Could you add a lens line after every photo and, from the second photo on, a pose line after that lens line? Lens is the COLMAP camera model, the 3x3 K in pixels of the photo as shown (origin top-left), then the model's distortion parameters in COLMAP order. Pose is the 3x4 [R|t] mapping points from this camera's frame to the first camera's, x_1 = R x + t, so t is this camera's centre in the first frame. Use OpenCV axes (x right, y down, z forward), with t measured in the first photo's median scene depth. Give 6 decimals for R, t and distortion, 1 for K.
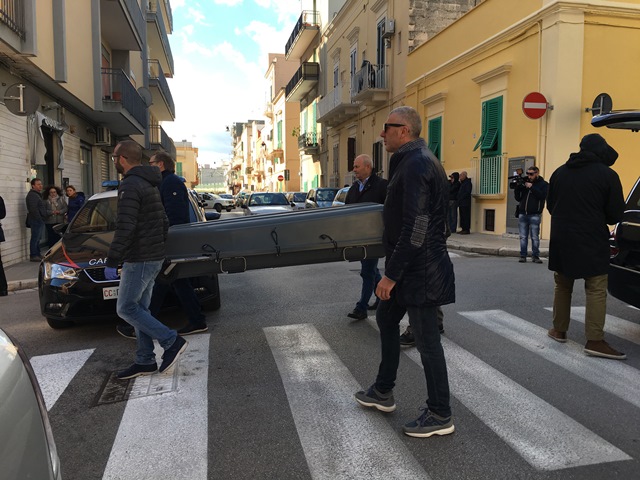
lens RADIAL K [[539.9, 0, 309.1], [0, 539.9, 242.9], [0, 0, 1]] dist [0.040243, -0.072748]
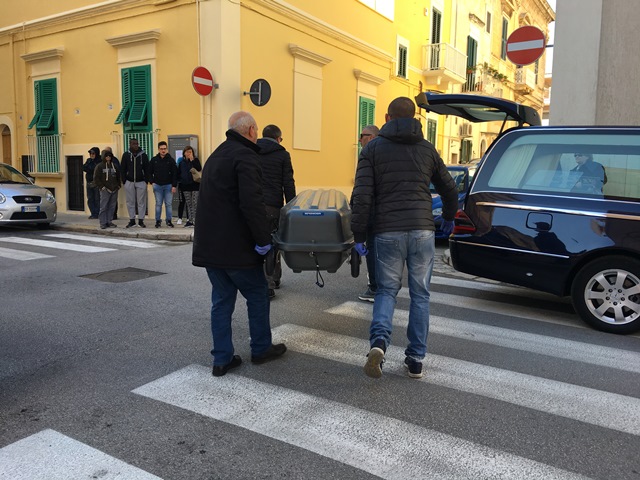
lens RADIAL K [[547.7, 0, 320.0], [0, 547.7, 240.0], [0, 0, 1]] dist [0.066981, -0.105958]
pose [[0.688396, -0.063843, 0.722520, -0.148423], [0.045369, 0.997958, 0.044955, -0.009599], [-0.723914, 0.001833, 0.689887, 0.177633]]
